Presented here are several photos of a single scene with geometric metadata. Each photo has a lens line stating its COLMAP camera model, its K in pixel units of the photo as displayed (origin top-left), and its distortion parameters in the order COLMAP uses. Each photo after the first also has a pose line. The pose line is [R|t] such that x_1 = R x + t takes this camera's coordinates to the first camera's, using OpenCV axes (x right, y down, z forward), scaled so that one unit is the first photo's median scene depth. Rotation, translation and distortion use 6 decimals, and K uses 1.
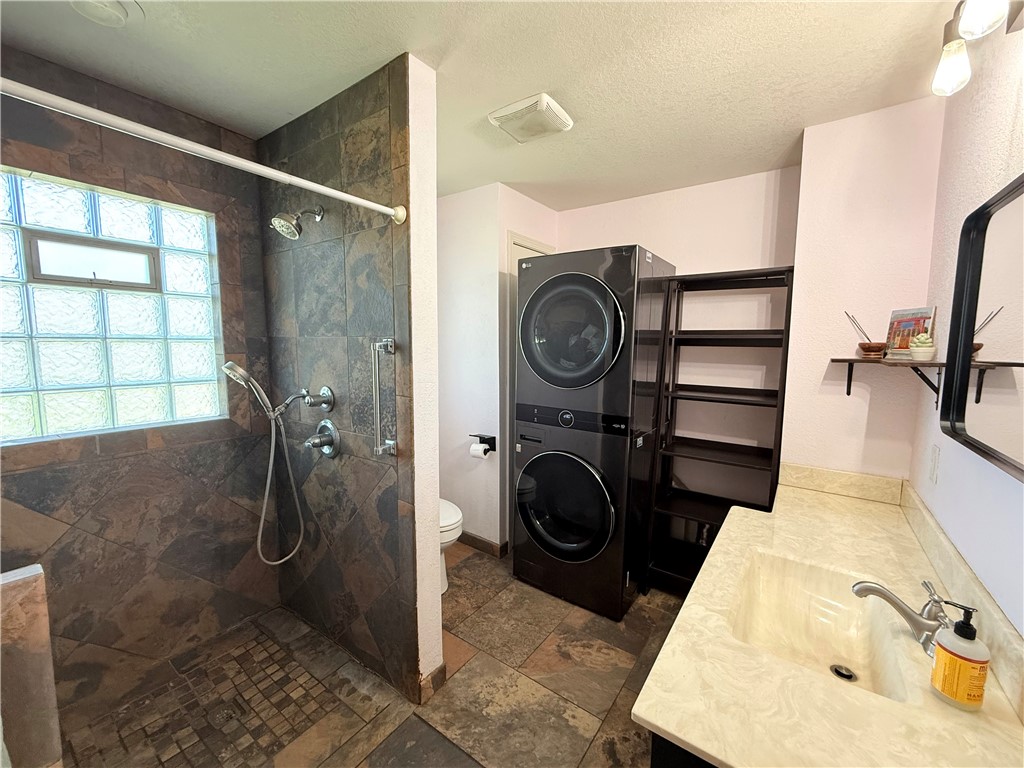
lens RADIAL K [[412.4, 0, 512.8], [0, 412.4, 385.3], [0, 0, 1]] dist [-0.002775, -0.000392]
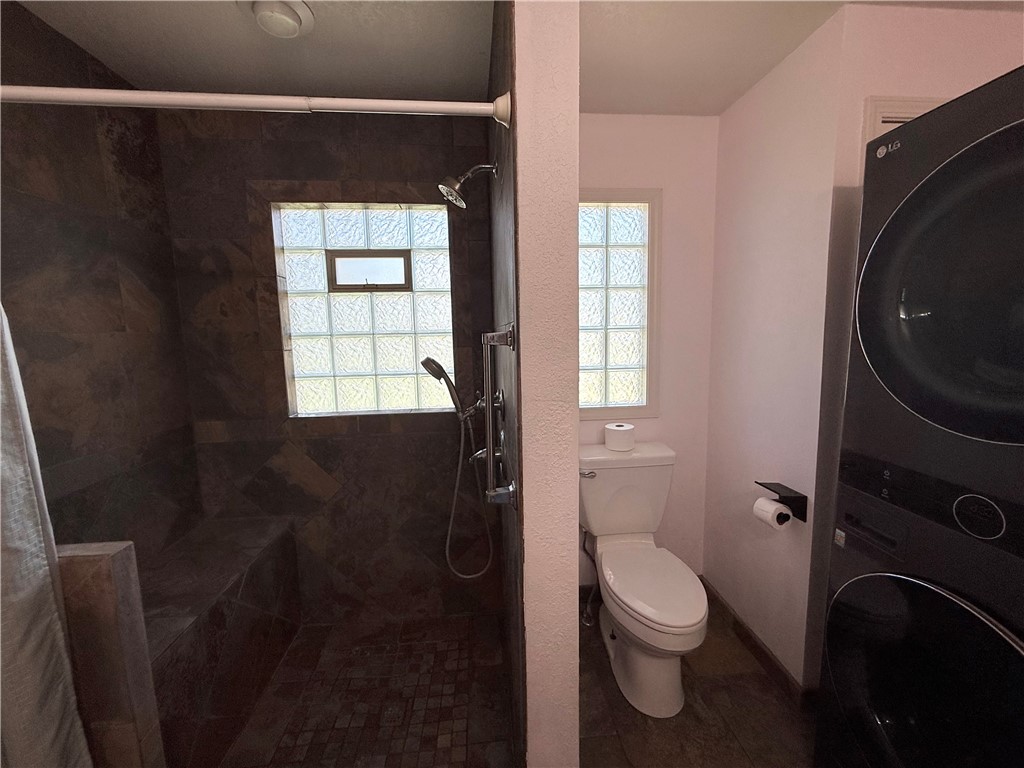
lens RADIAL K [[408.2, 0, 509.7], [0, 408.2, 385.1], [0, 0, 1]] dist [0.000267, -0.003927]
pose [[0.648000, 0.072009, -0.758228, 0.160614], [-0.051391, 0.997386, 0.050802, -0.048718], [0.759904, 0.006047, 0.650007, 0.536538]]
